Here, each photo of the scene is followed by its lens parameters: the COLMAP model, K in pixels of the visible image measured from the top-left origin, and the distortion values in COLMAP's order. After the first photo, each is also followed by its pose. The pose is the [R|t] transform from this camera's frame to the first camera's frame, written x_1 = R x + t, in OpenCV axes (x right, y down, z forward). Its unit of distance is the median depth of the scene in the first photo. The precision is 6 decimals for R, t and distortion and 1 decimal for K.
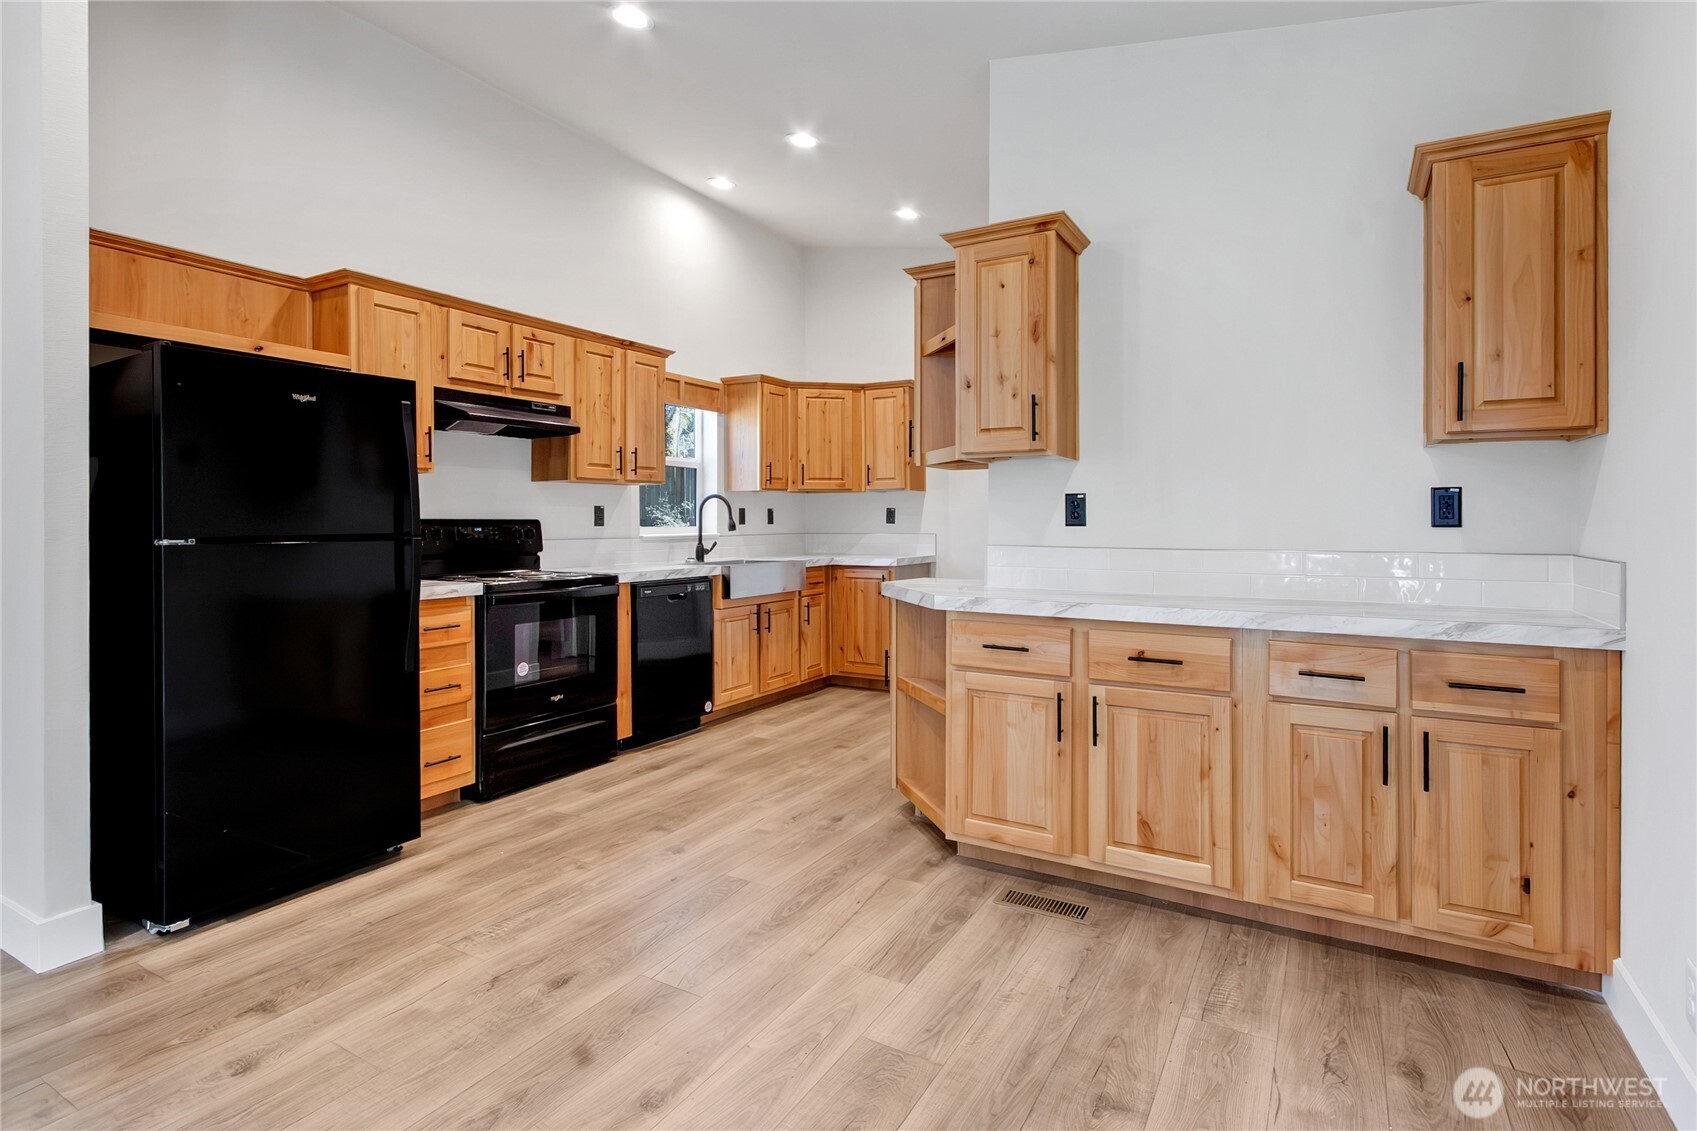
lens RADIAL K [[855.7, 0, 845.9], [0, 855.7, 522.9], [0, 0, 1]] dist [-0.003815, -0.000079]
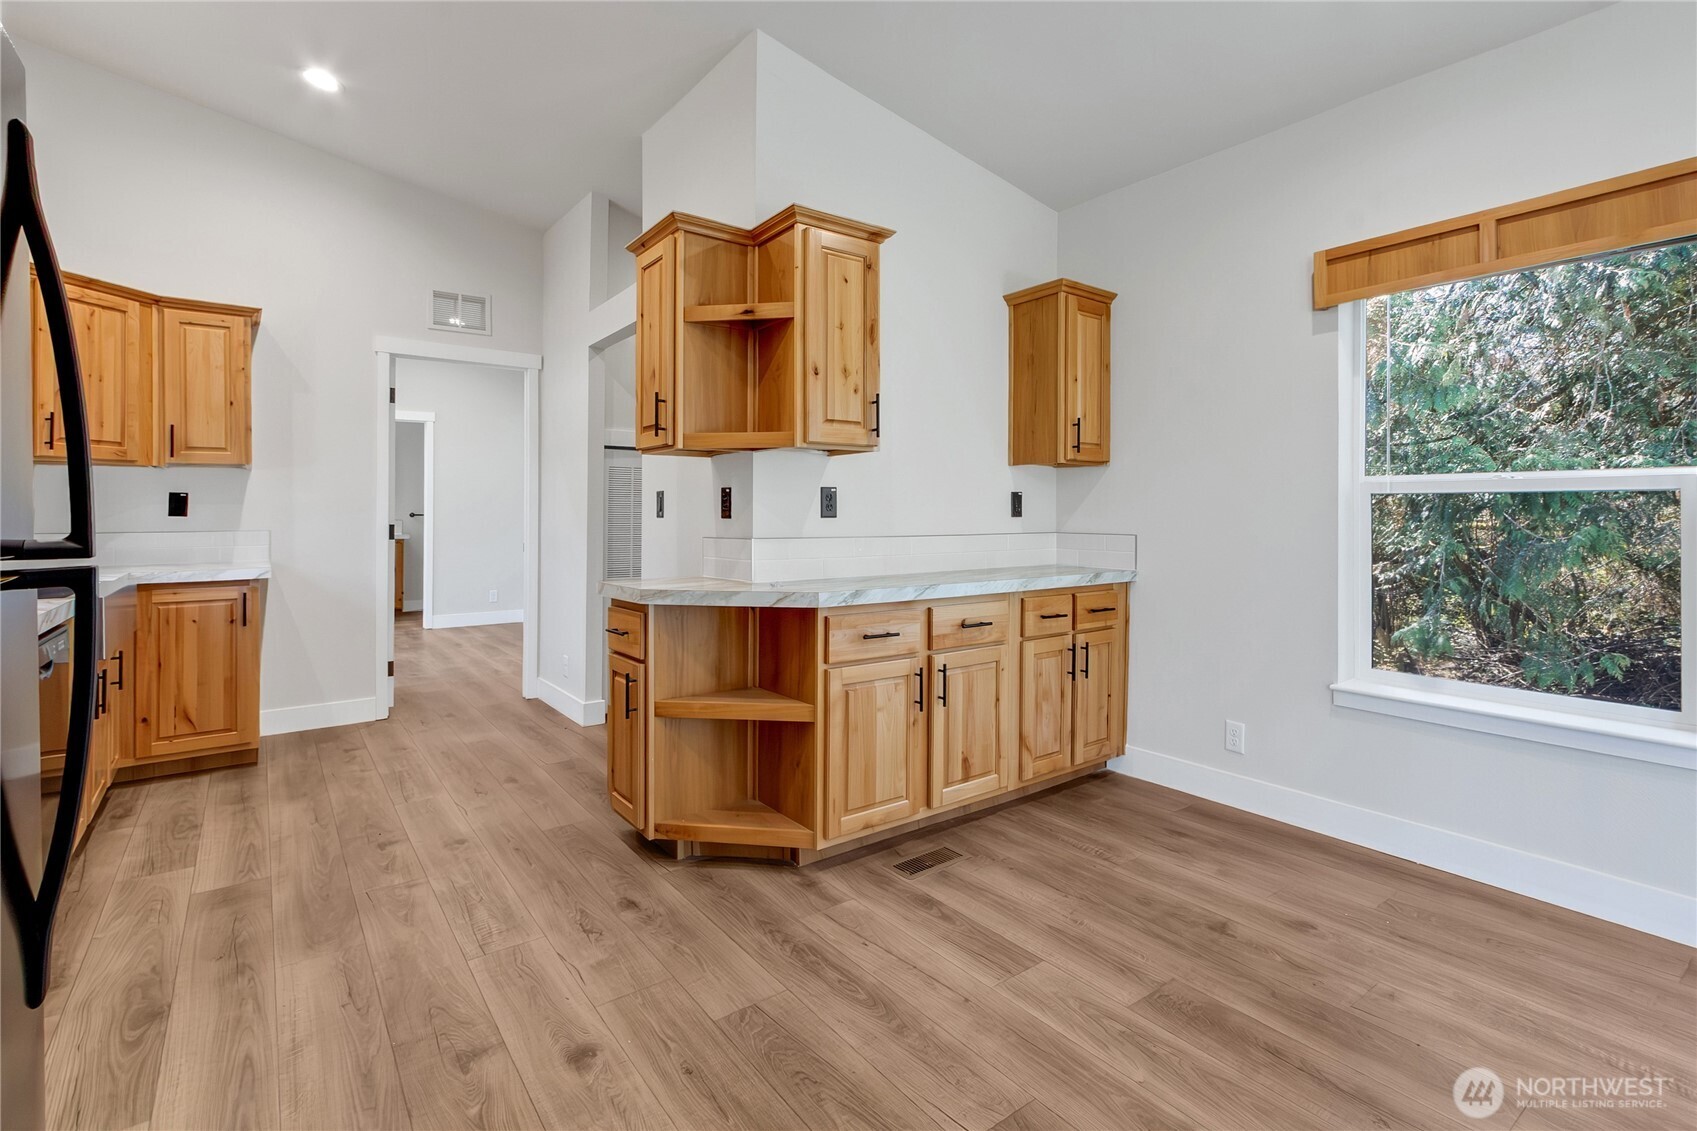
lens RADIAL K [[785.7, 0, 855.6], [0, 785.7, 516.7], [0, 0, 1]] dist [-0.000122, -0.002164]
pose [[0.386547, -0.005867, 0.922251, -0.515610], [0.001802, 0.999983, 0.005606, -0.002702], [-0.922268, -0.000505, 0.386550, 0.486511]]
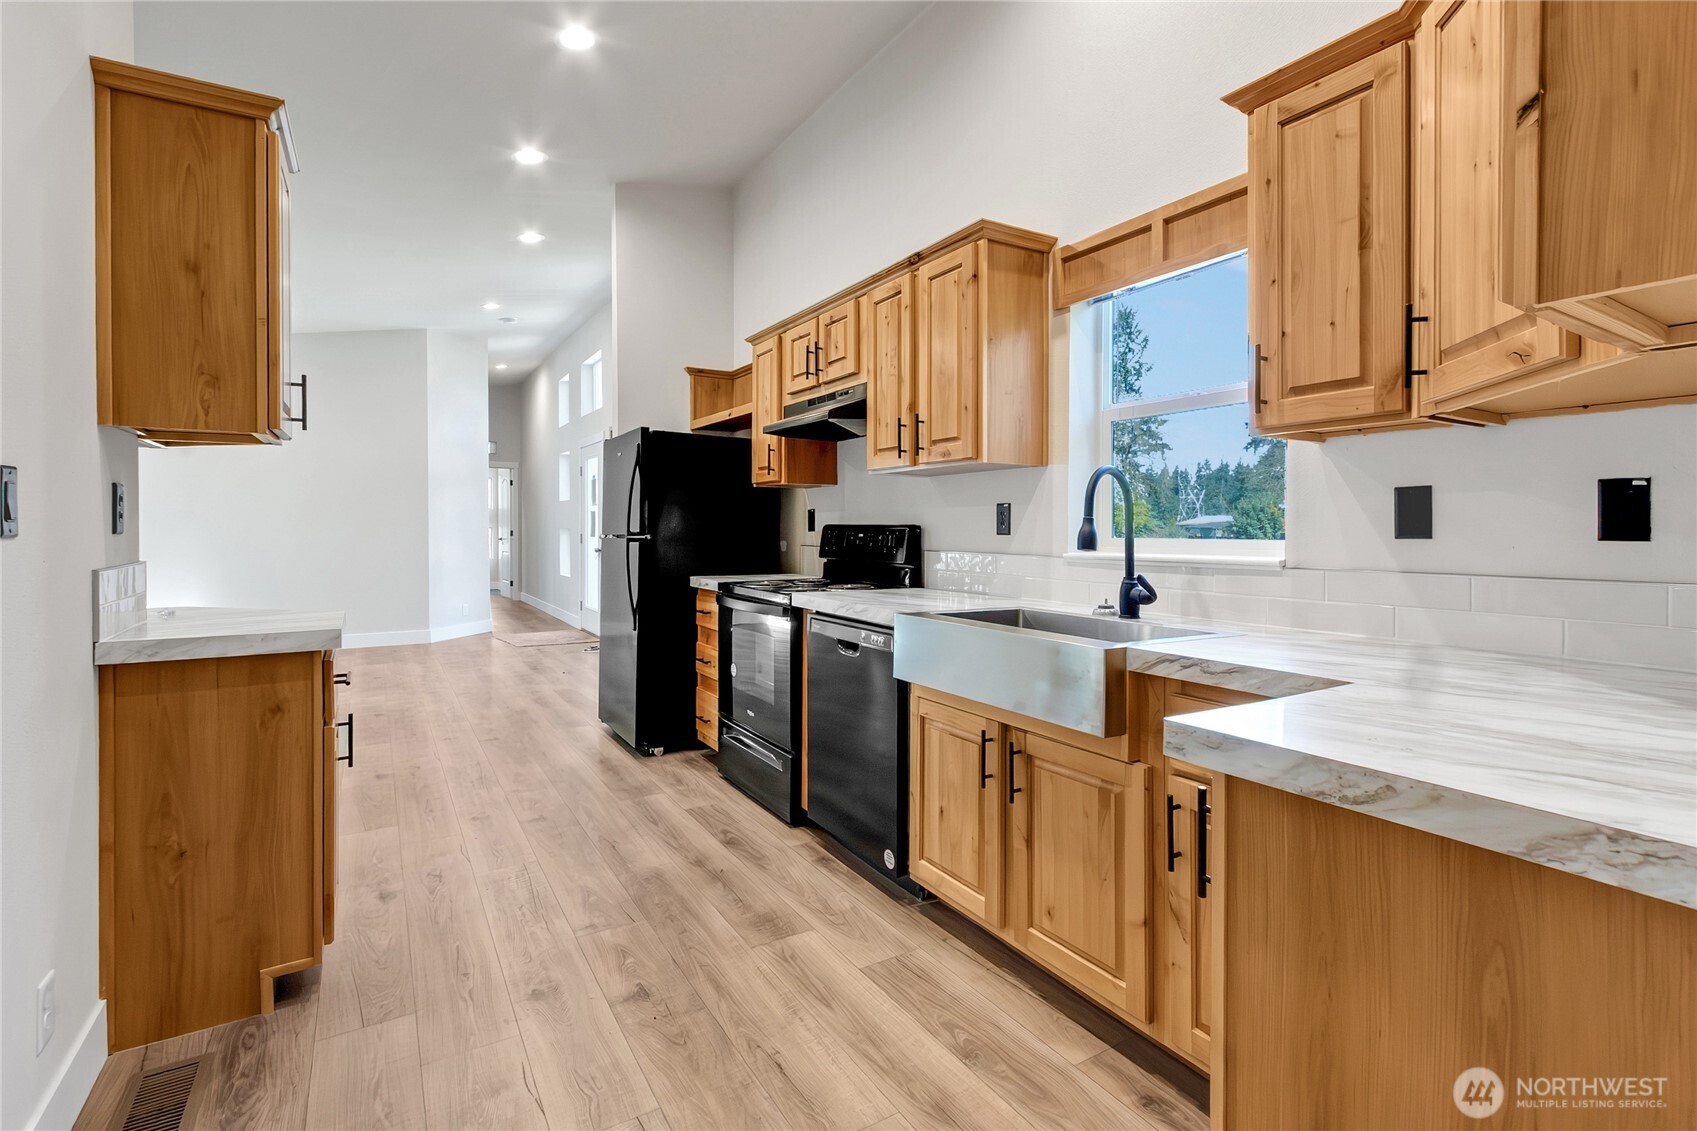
lens RADIAL K [[785.7, 0, 856.5], [0, 785.7, 547.4], [0, 0, 1]] dist [-0.000122, -0.002164]
pose [[-0.476205, 0.015496, -0.879198, 0.375030], [-0.008248, 0.999722, 0.022087, 0.001014], [0.879295, 0.017770, -0.475945, 1.546440]]
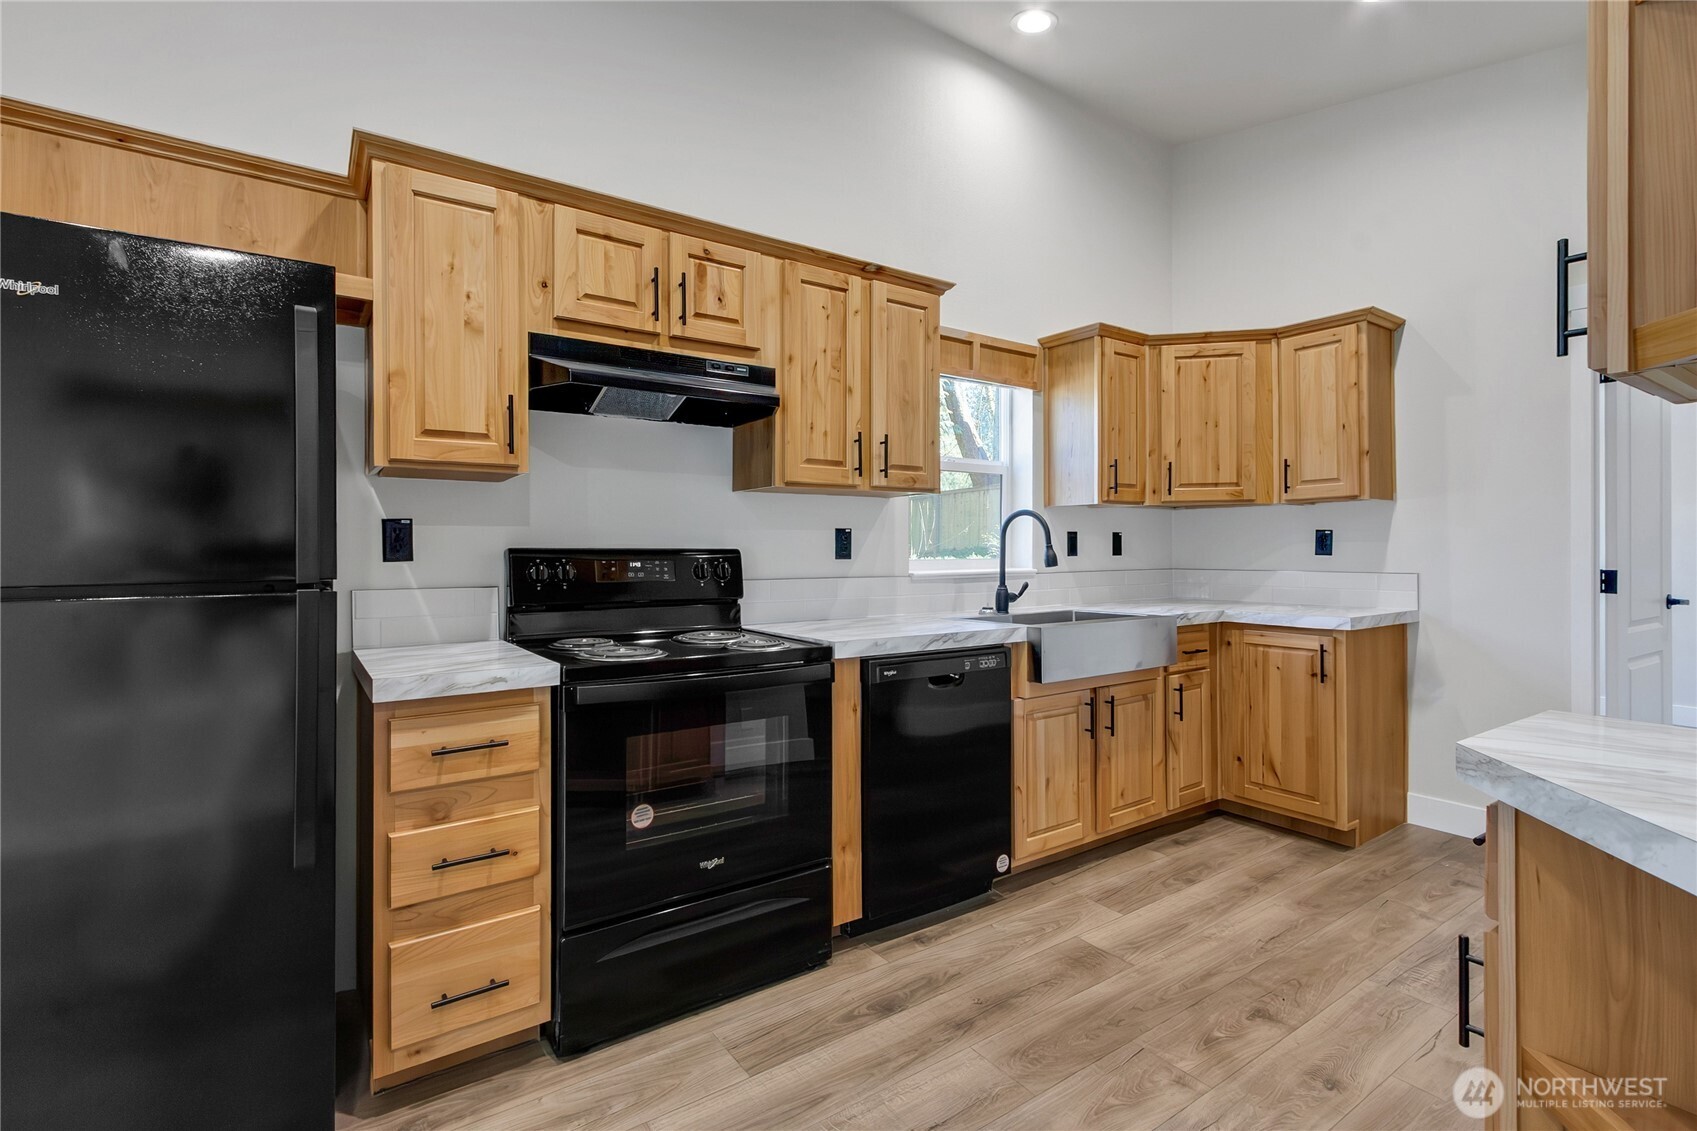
lens RADIAL K [[785.7, 0, 829.1], [0, 785.7, 546.2], [0, 0, 1]] dist [-0.000122, -0.002164]
pose [[0.903270, 0.000386, -0.429071, -0.045015], [-0.002343, 0.999989, -0.004033, -0.004389], [0.429065, 0.004648, 0.903262, 0.573771]]
